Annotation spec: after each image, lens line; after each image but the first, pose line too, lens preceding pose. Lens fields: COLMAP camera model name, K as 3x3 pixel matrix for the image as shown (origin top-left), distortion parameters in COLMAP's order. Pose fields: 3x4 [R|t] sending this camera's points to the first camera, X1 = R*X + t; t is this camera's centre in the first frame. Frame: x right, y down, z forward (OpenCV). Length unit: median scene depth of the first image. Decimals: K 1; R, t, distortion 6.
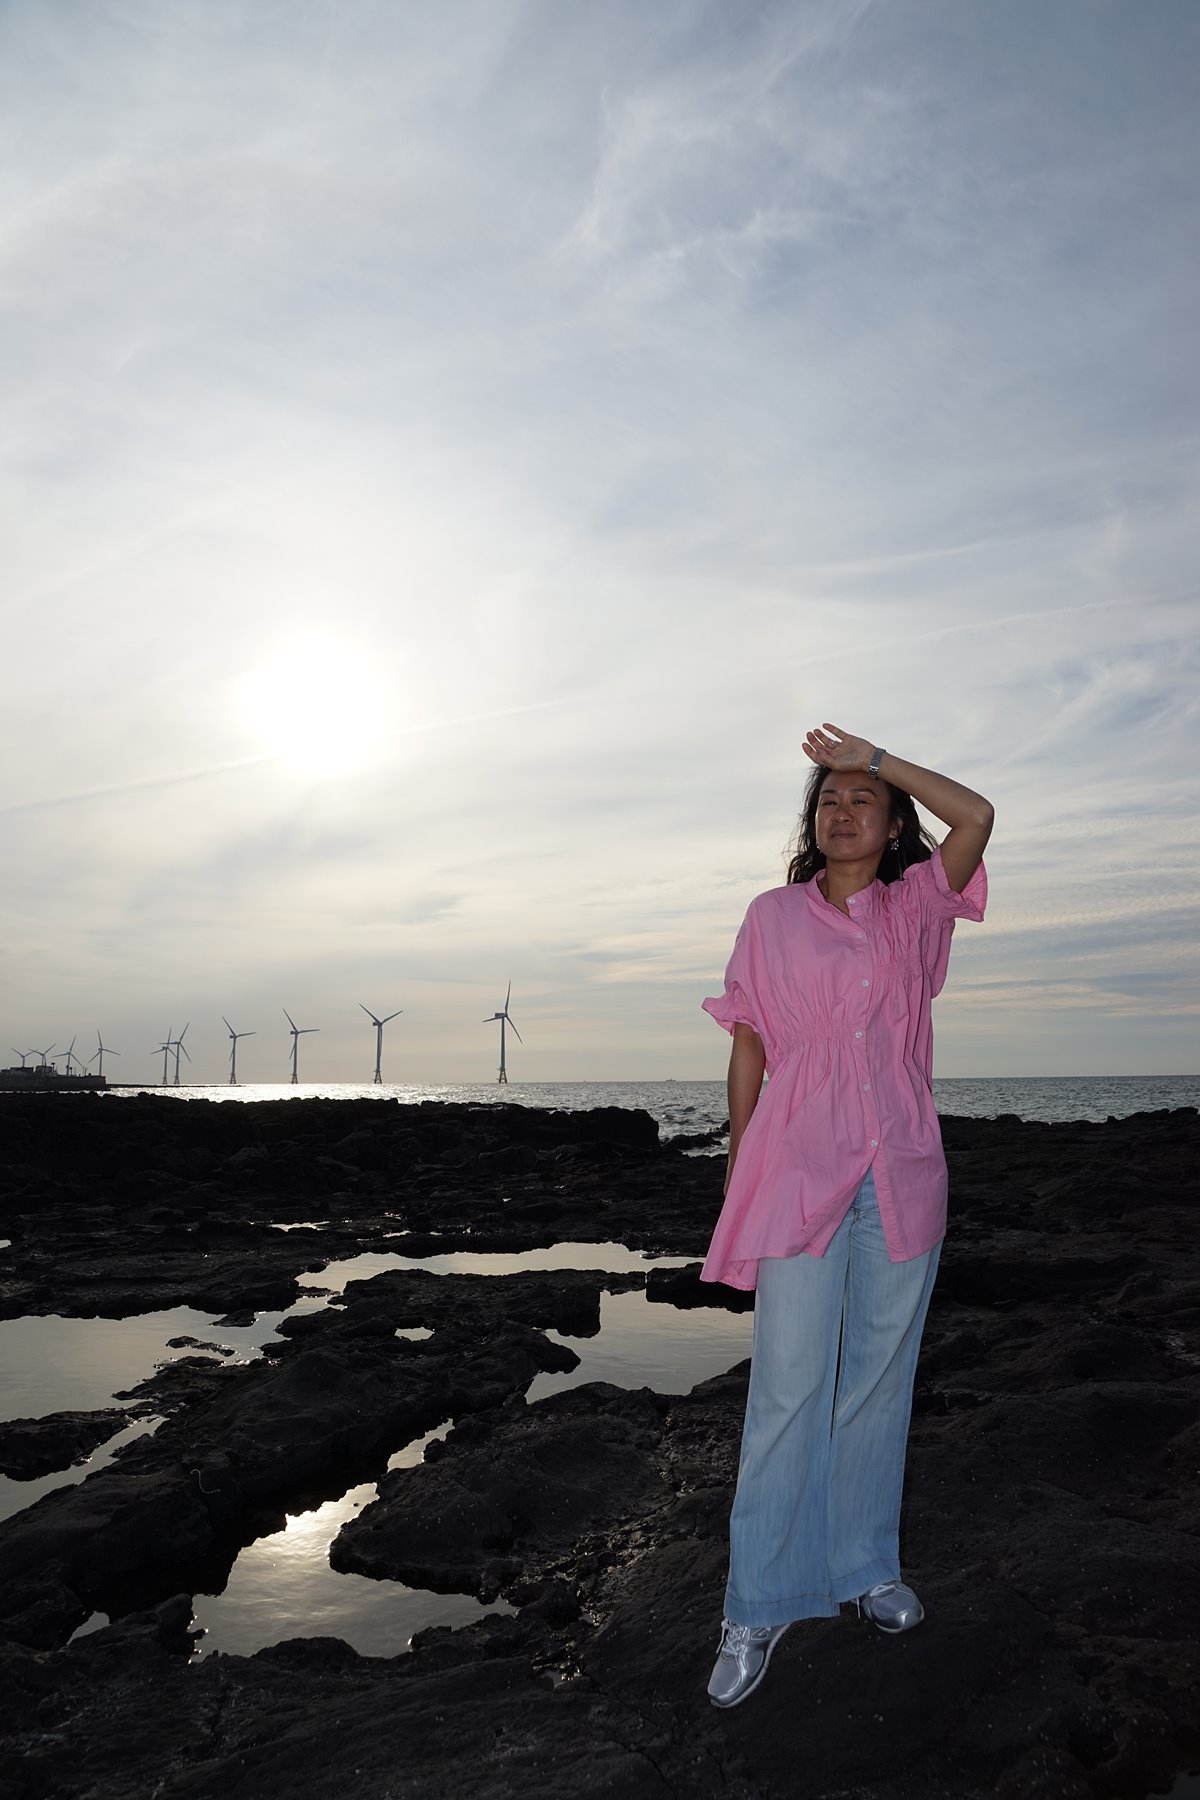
lens RADIAL K [[1164.2, 0, 596.5], [0, 1164.2, 895.8], [0, 0, 1]] dist [-0.047197, 0.021255]
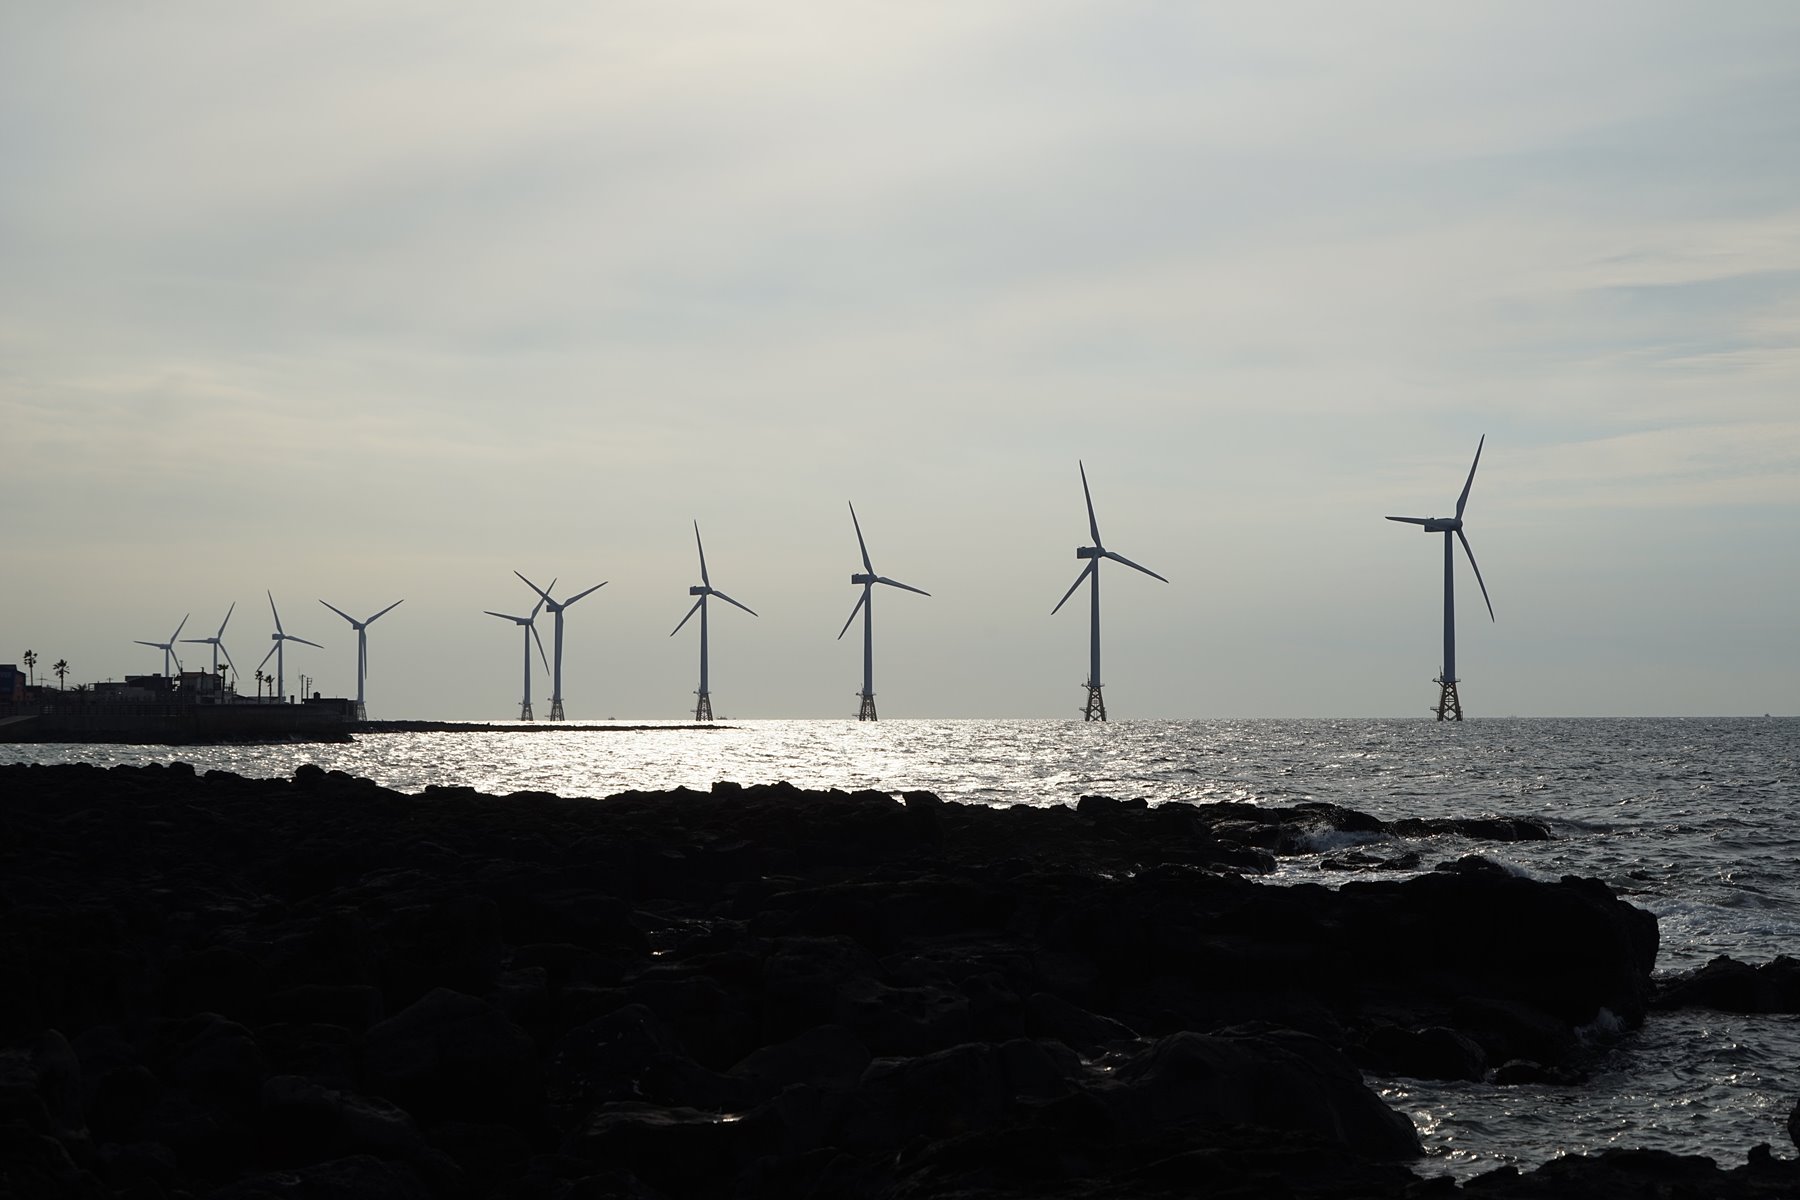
lens RADIAL K [[3357.6, 0, 904.9], [0, 3357.6, 592.9], [0, 0, 1]] dist [0.003811, 0.000000]
pose [[0.971284, -0.001389, -0.237920, 0.448683], [0.030340, 0.992542, 0.118064, 0.024079], [0.235981, -0.121892, 0.964082, 0.799941]]
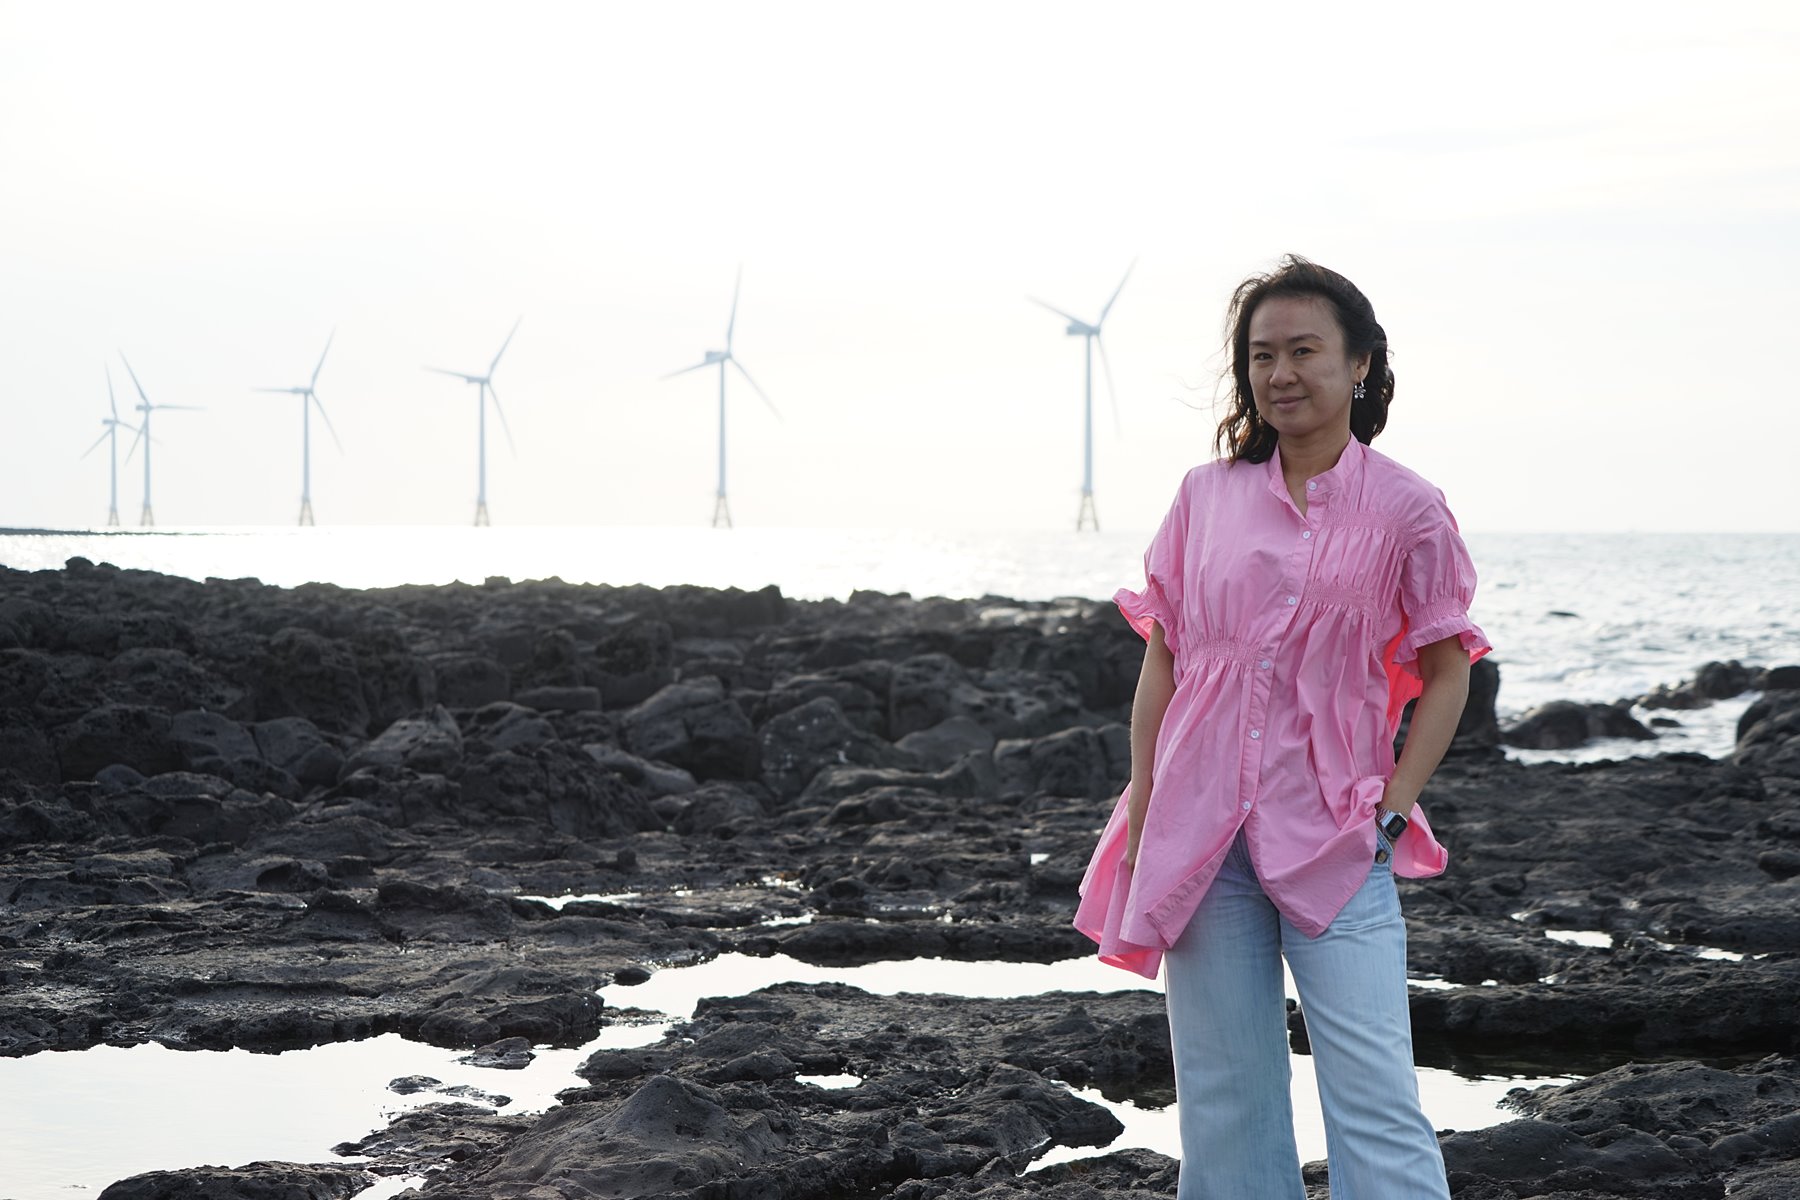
lens RADIAL K [[3500.0, 0, 934.5], [0, 3500.0, 676.6], [0, 0, 1]] dist [-0.008873, 0.000000]
pose [[0.992348, 0.018022, -0.122154, 0.076760], [0.006681, 0.980005, 0.198861, -0.116401], [0.123295, -0.198156, 0.972385, -0.480326]]
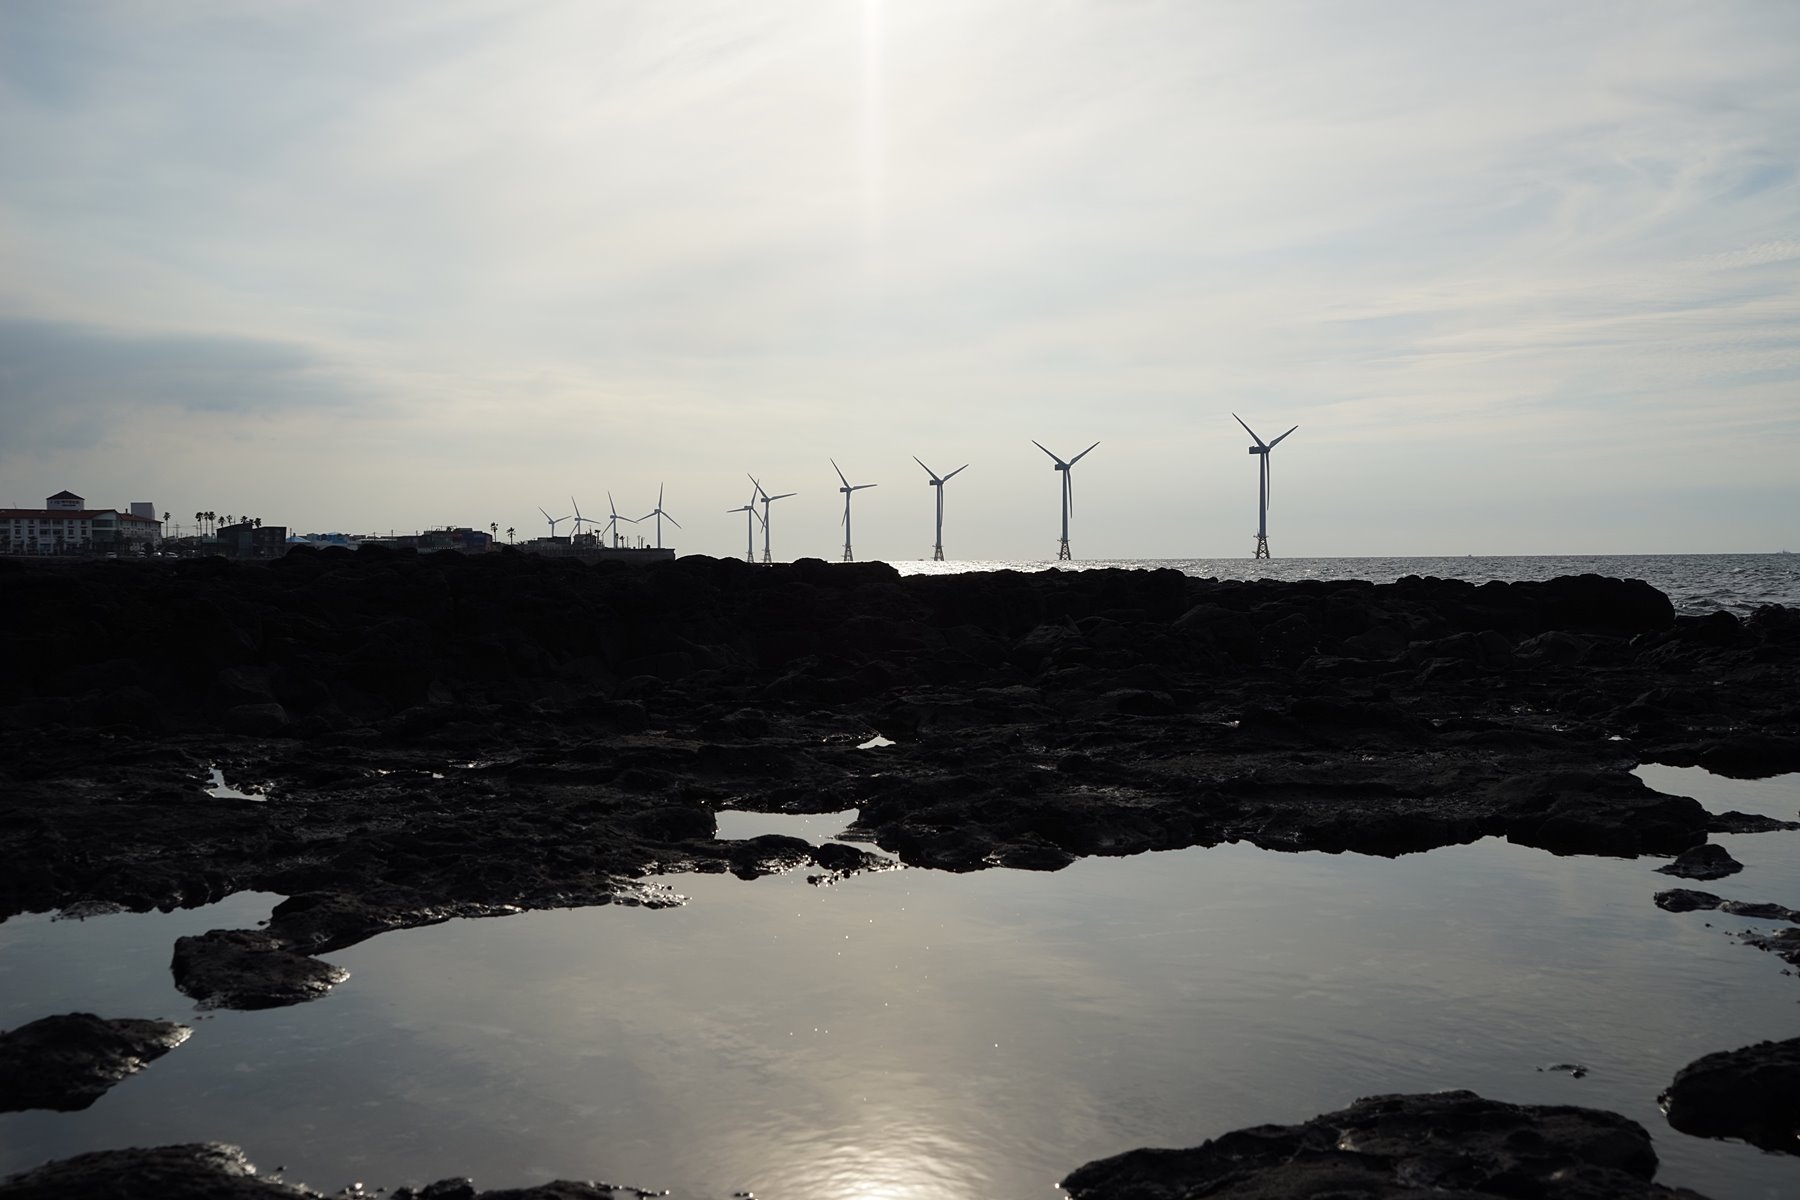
lens RADIAL K [[1848.2, 0, 901.8], [0, 1848.2, 594.6], [0, 0, 1]] dist [0.026220, 0.000000]
pose [[0.963263, 0.007384, -0.268458, -0.393647], [0.040601, 0.984129, 0.172749, 0.102002], [0.265472, -0.177302, 0.947675, 0.183287]]
